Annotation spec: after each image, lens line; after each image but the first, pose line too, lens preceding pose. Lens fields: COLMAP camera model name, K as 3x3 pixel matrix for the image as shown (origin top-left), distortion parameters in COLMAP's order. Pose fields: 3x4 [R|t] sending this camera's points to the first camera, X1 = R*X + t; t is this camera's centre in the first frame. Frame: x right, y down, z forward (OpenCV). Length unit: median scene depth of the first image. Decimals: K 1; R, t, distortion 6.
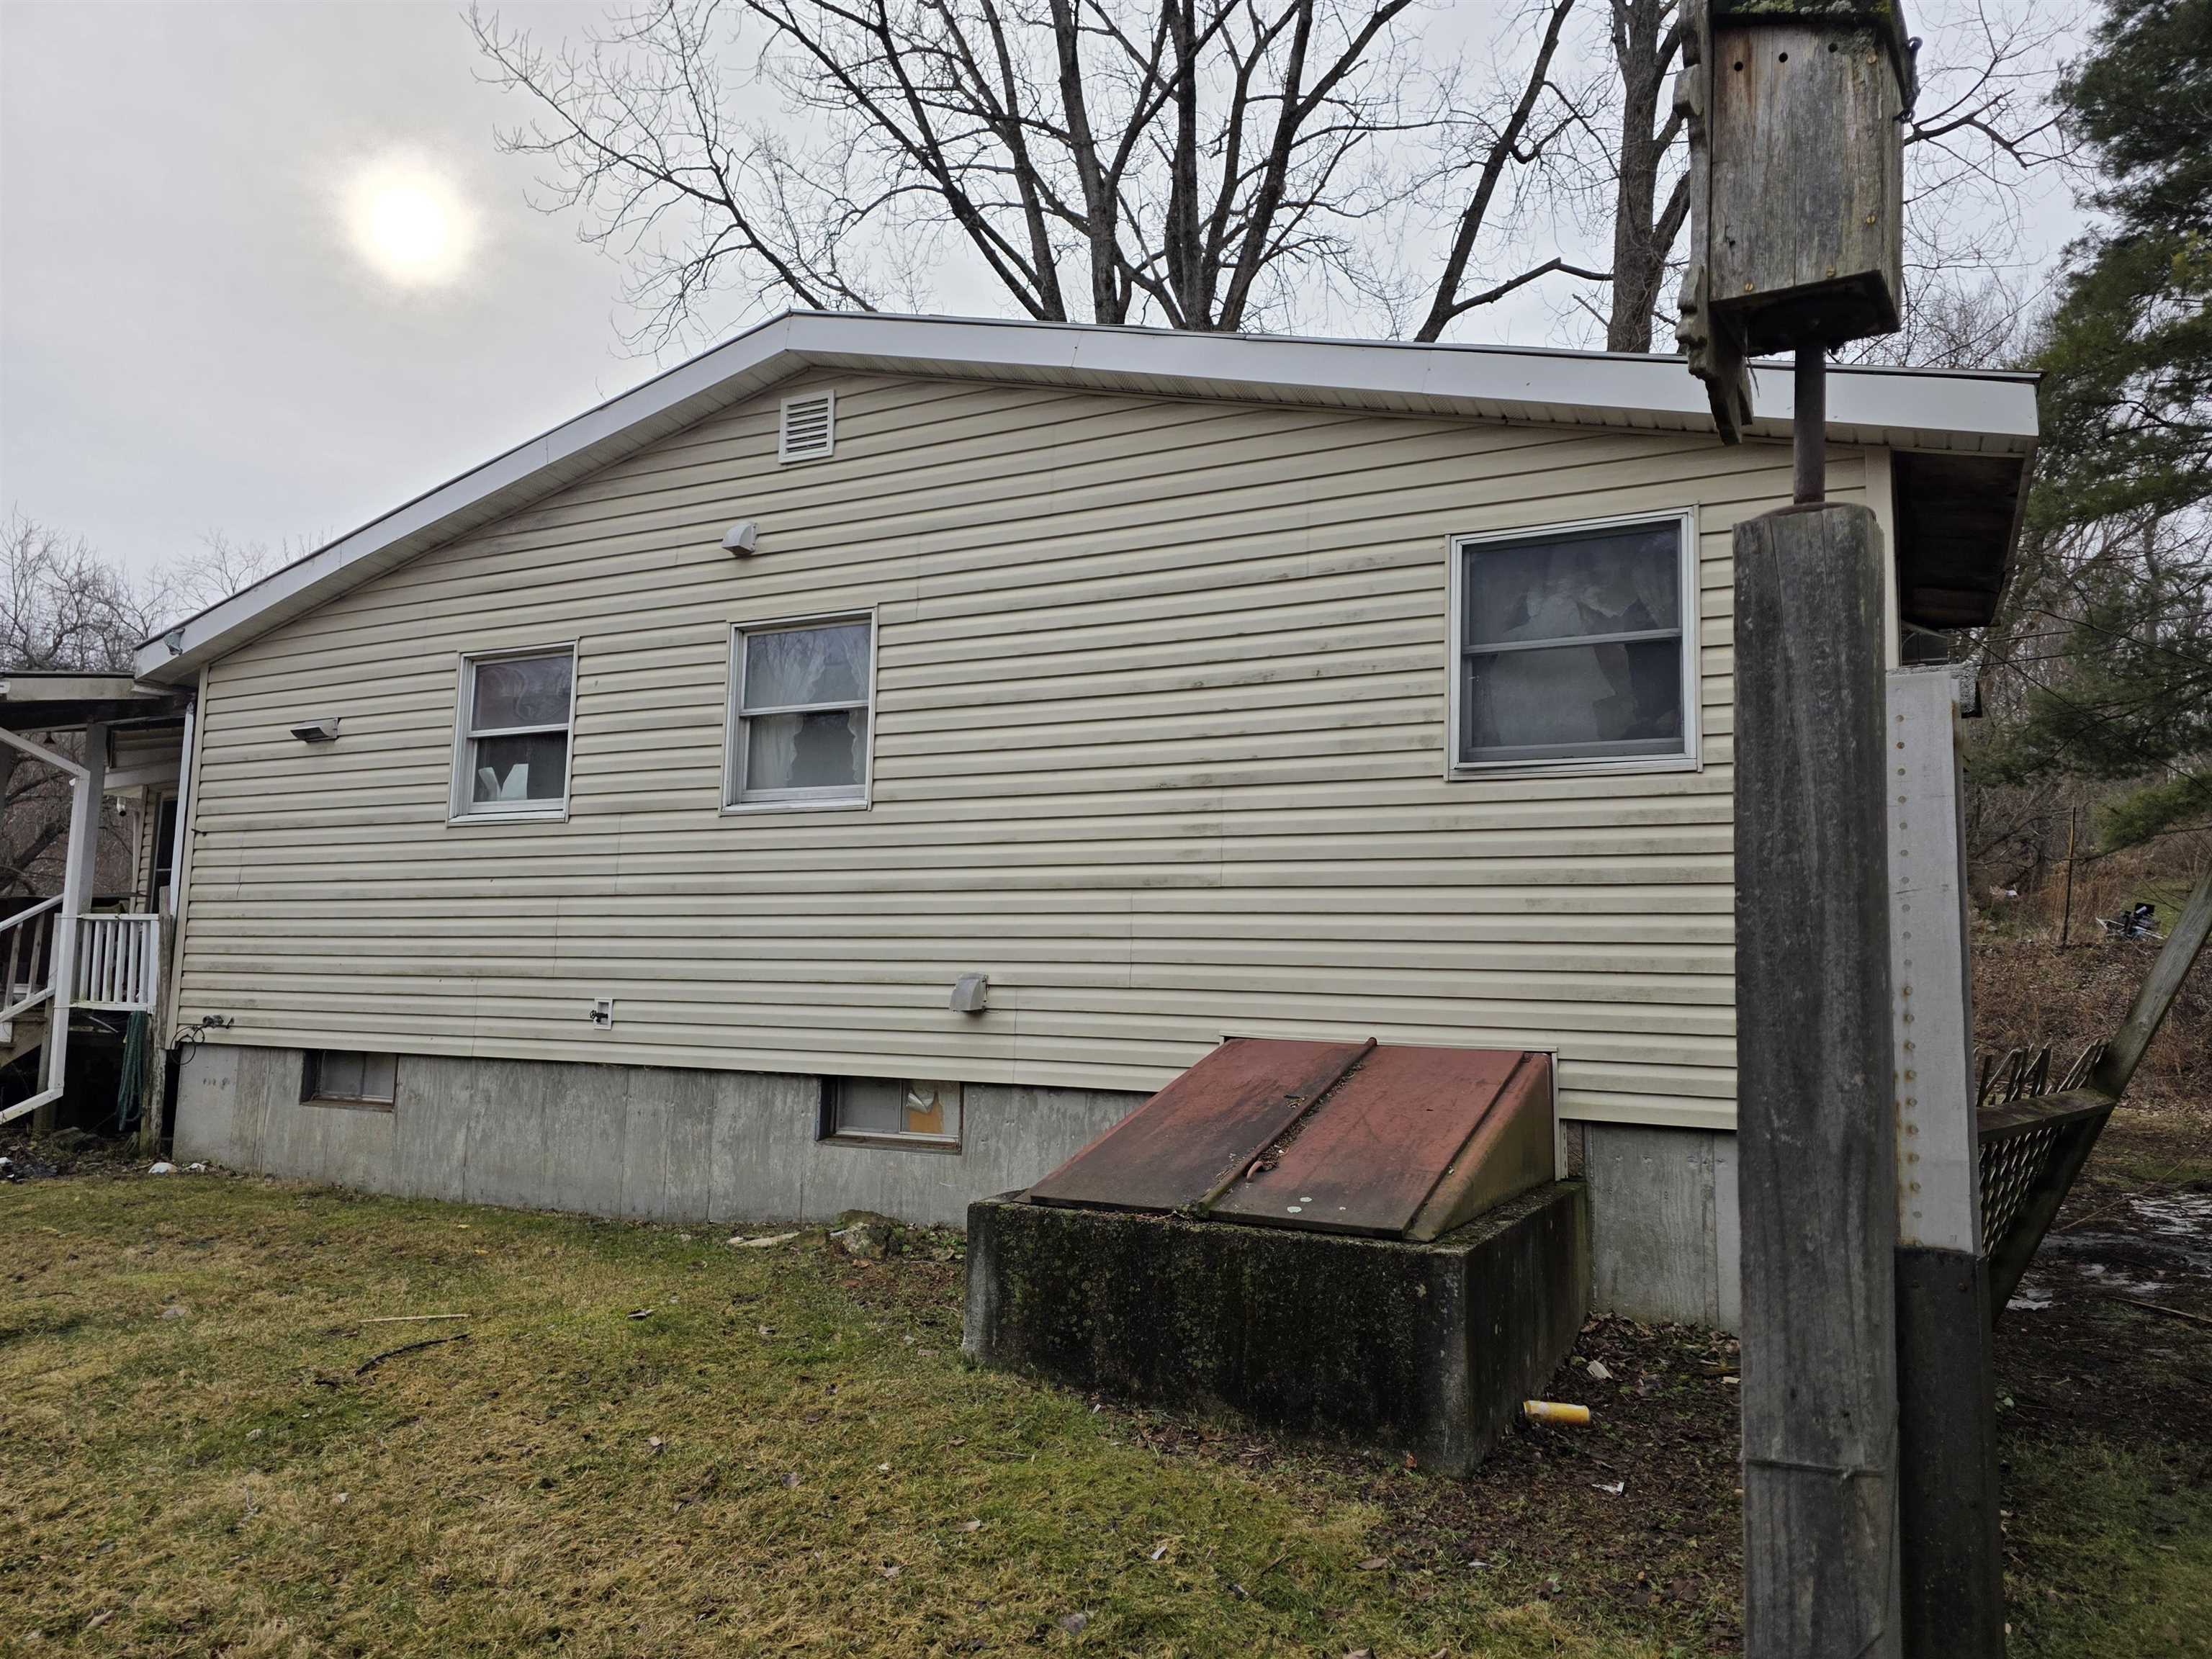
lens RADIAL K [[1442.7, 0, 1099.0], [0, 1442.7, 842.4], [0, 0, 1]] dist [0.086573, -0.087898]
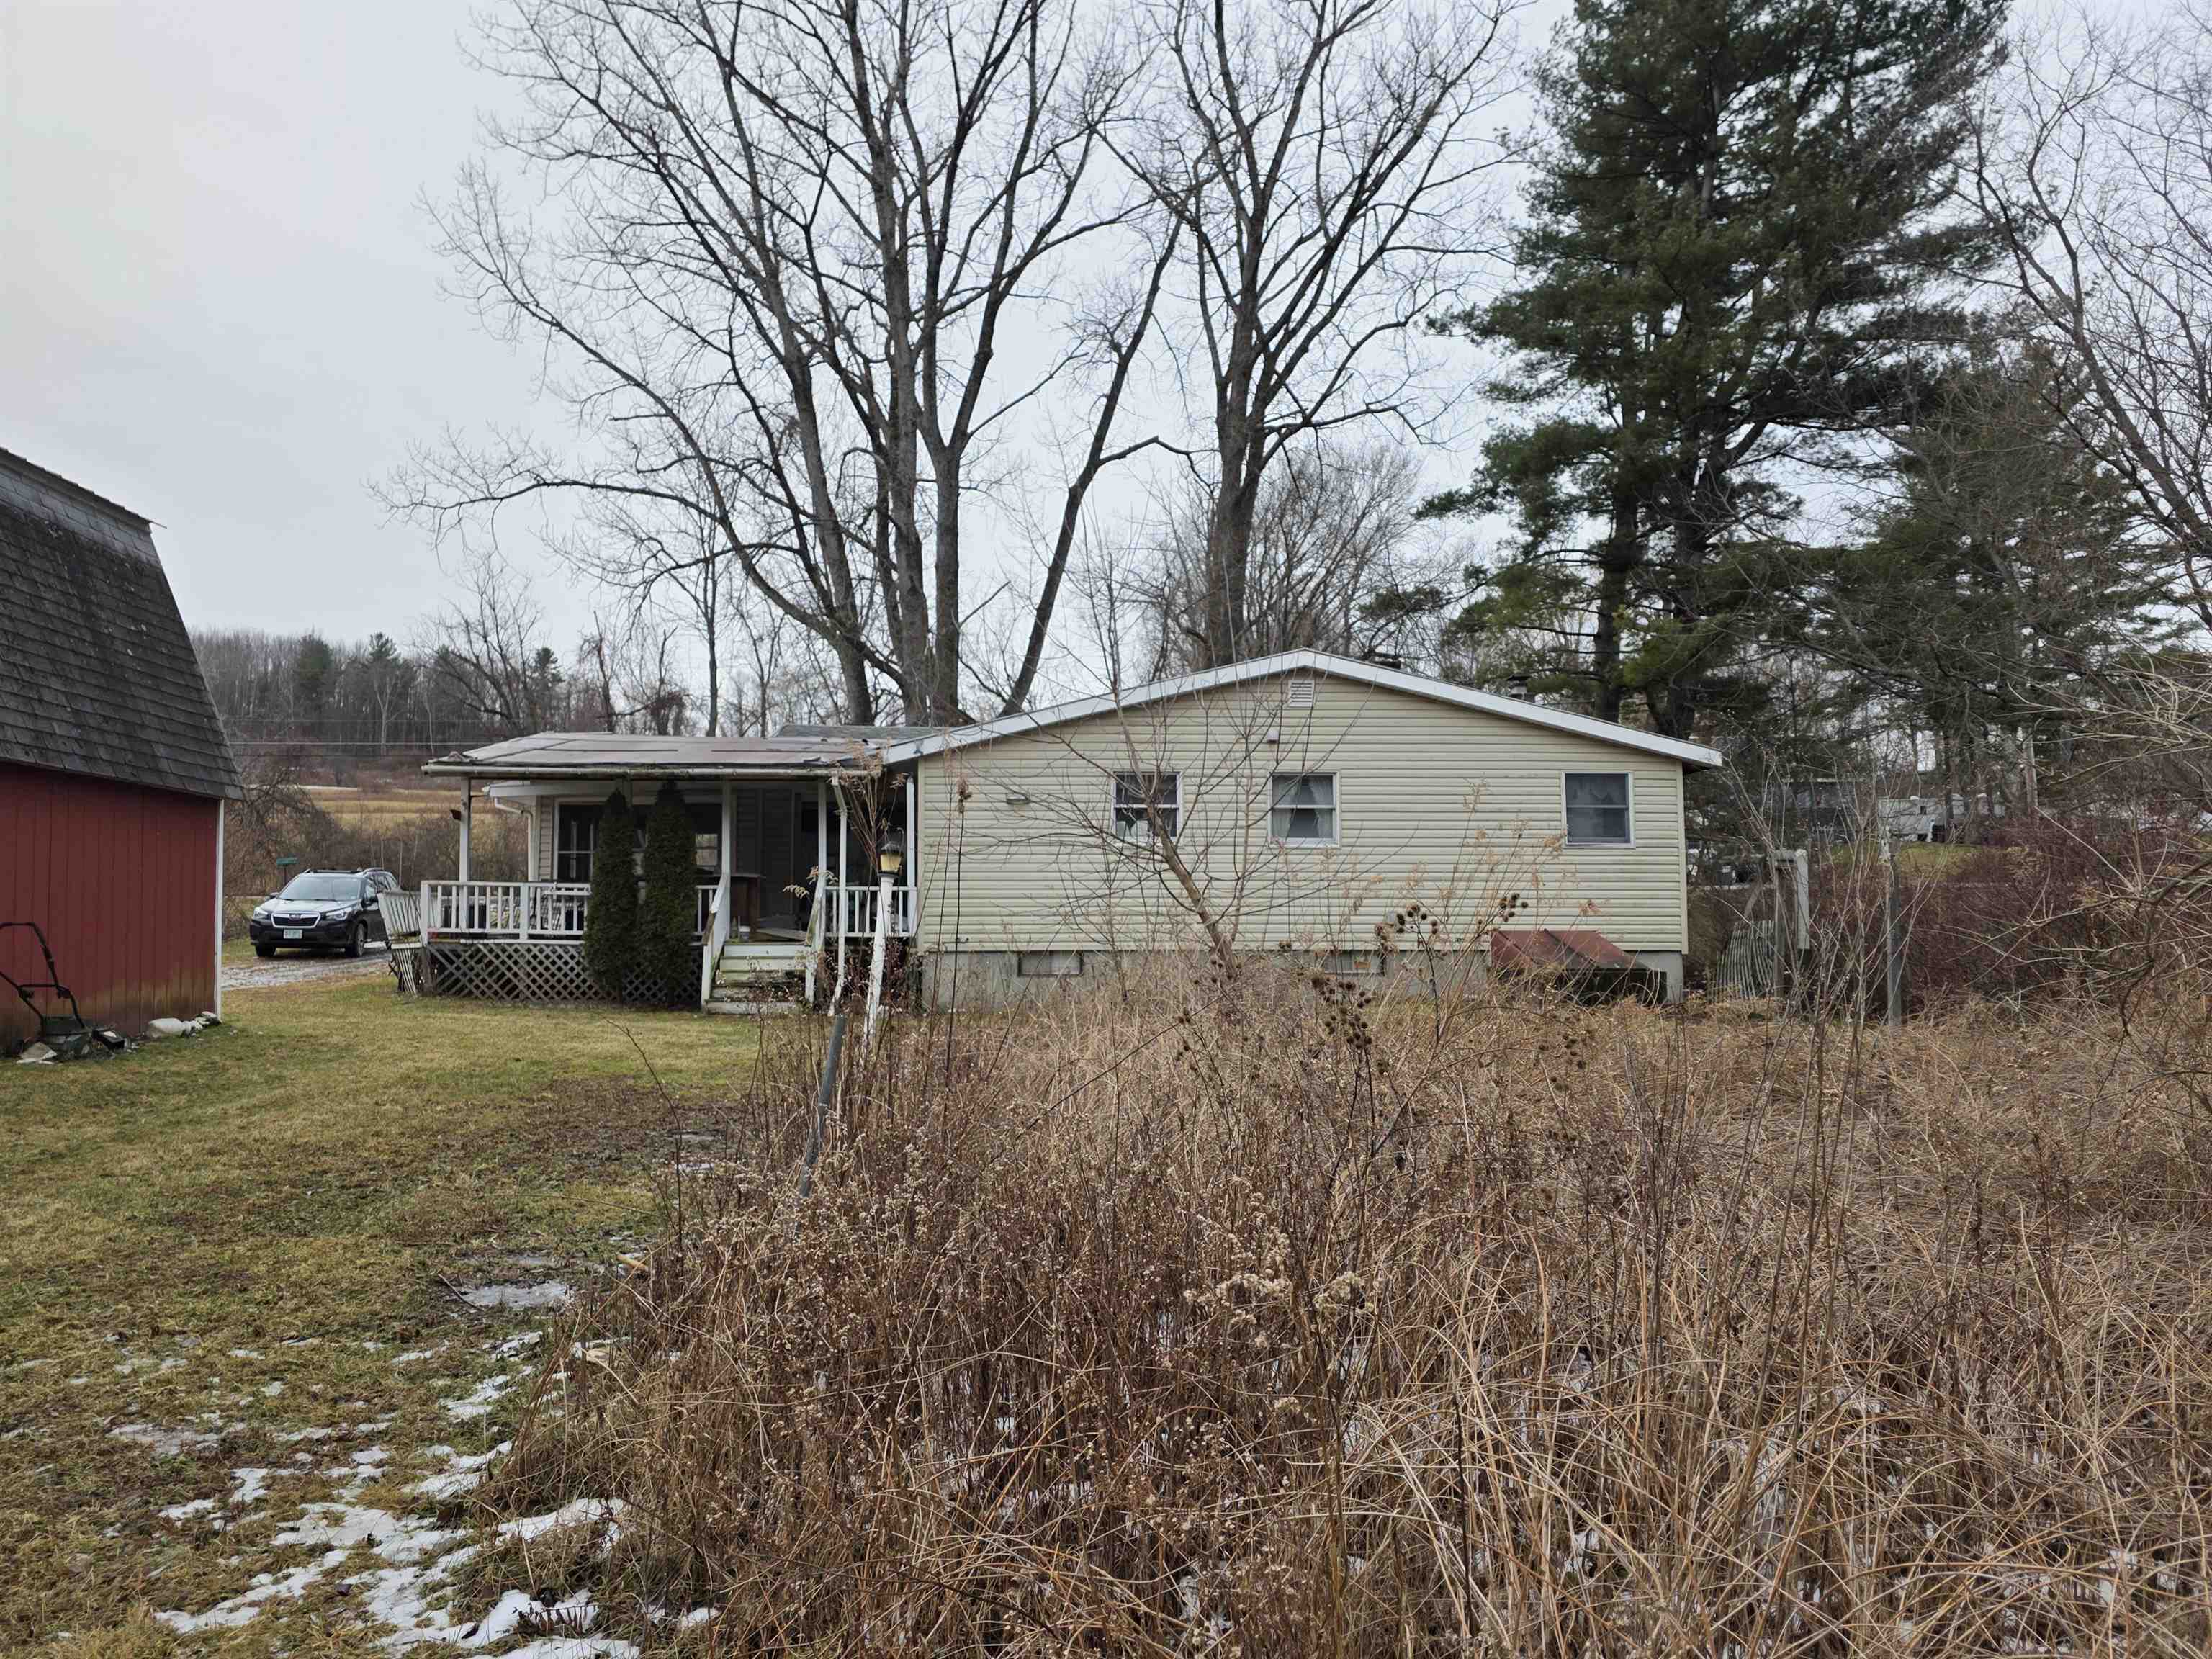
lens RADIAL K [[1482.5, 0, 1106.0], [0, 1482.5, 829.5], [0, 0, 1]] dist [0.062606, -0.035801]
pose [[0.862432, 0.015545, 0.505935, -1.526226], [-0.027419, 0.999495, 0.016030, -0.070435], [-0.505430, -0.027697, 0.862423, -0.891849]]
